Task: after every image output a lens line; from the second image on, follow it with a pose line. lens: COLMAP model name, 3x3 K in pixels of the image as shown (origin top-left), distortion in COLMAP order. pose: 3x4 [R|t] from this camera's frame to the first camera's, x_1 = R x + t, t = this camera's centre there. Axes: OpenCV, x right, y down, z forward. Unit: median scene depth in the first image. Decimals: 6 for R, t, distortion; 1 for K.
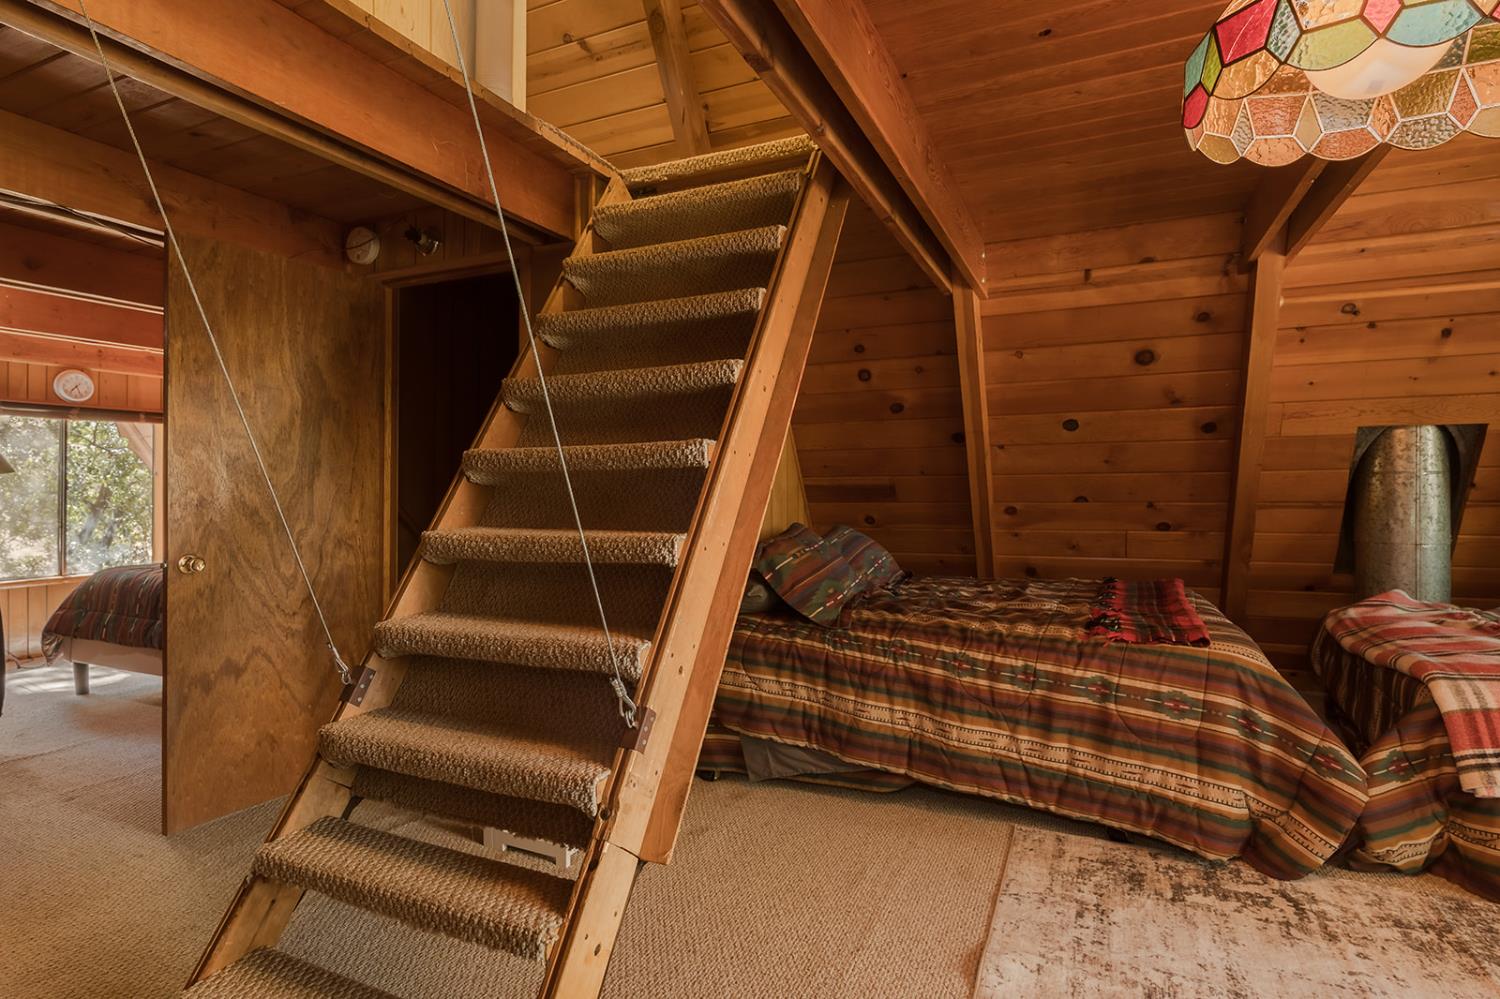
lens RADIAL K [[774.1, 0, 758.4], [0, 774.1, 482.5], [0, 0, 1]] dist [-0.009495, 0.004331]
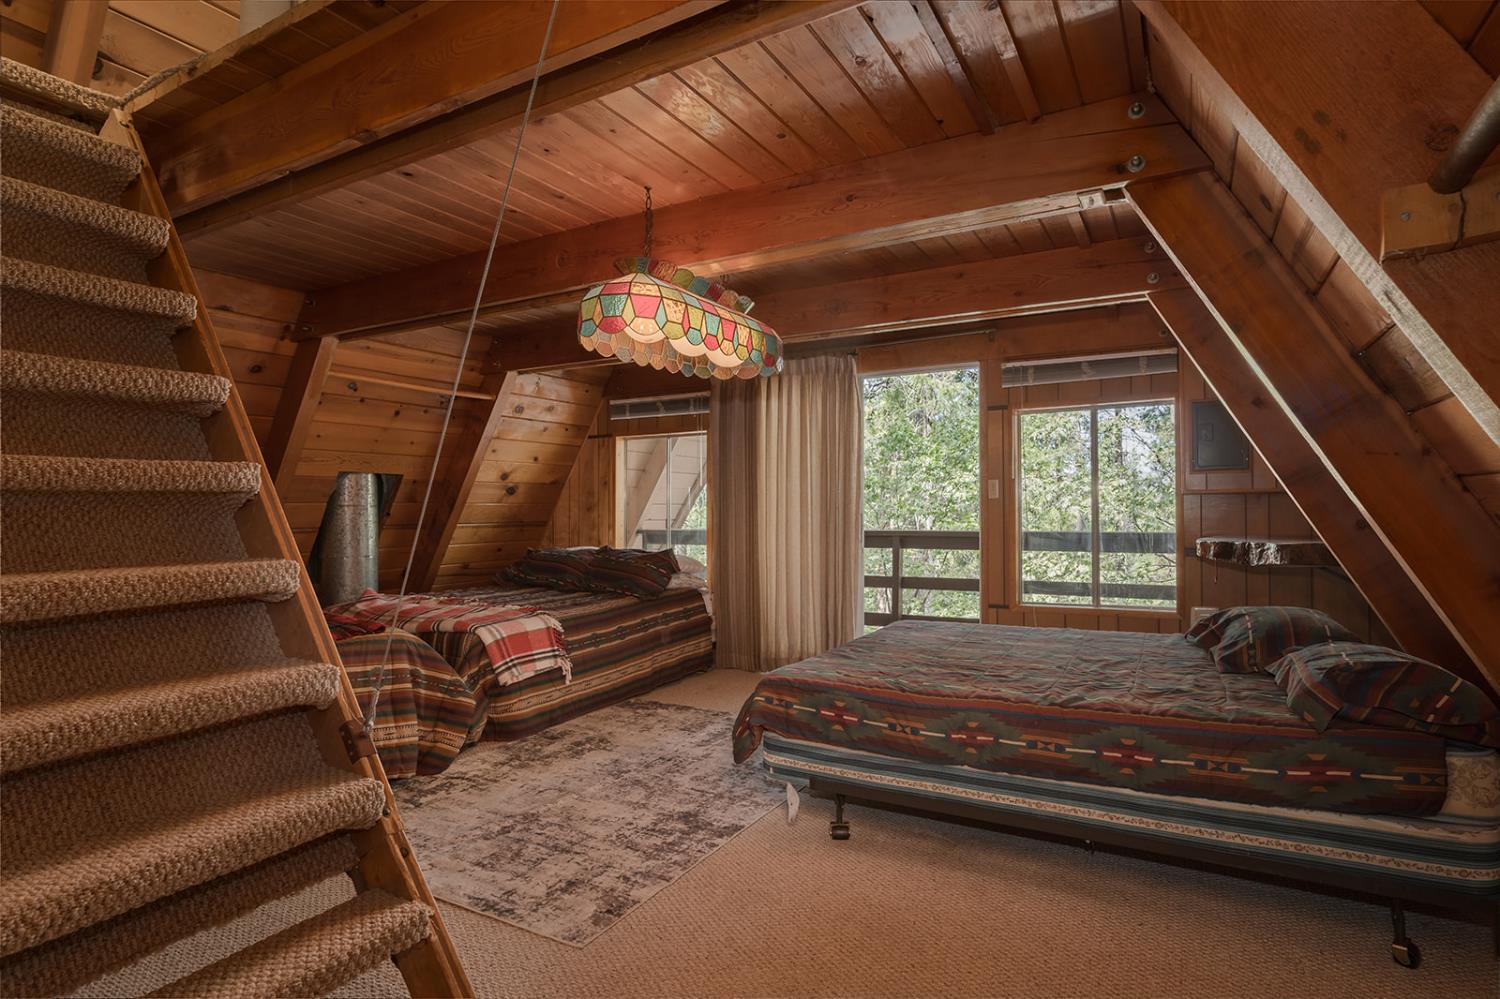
lens RADIAL K [[774.1, 0, 747.8], [0, 774.1, 509.9], [0, 0, 1]] dist [-0.009495, 0.004331]
pose [[0.098165, 0.005576, 0.995155, -0.783260], [0.002659, 0.999979, -0.005866, 0.007784], [-0.995167, 0.003222, 0.098148, 0.246698]]
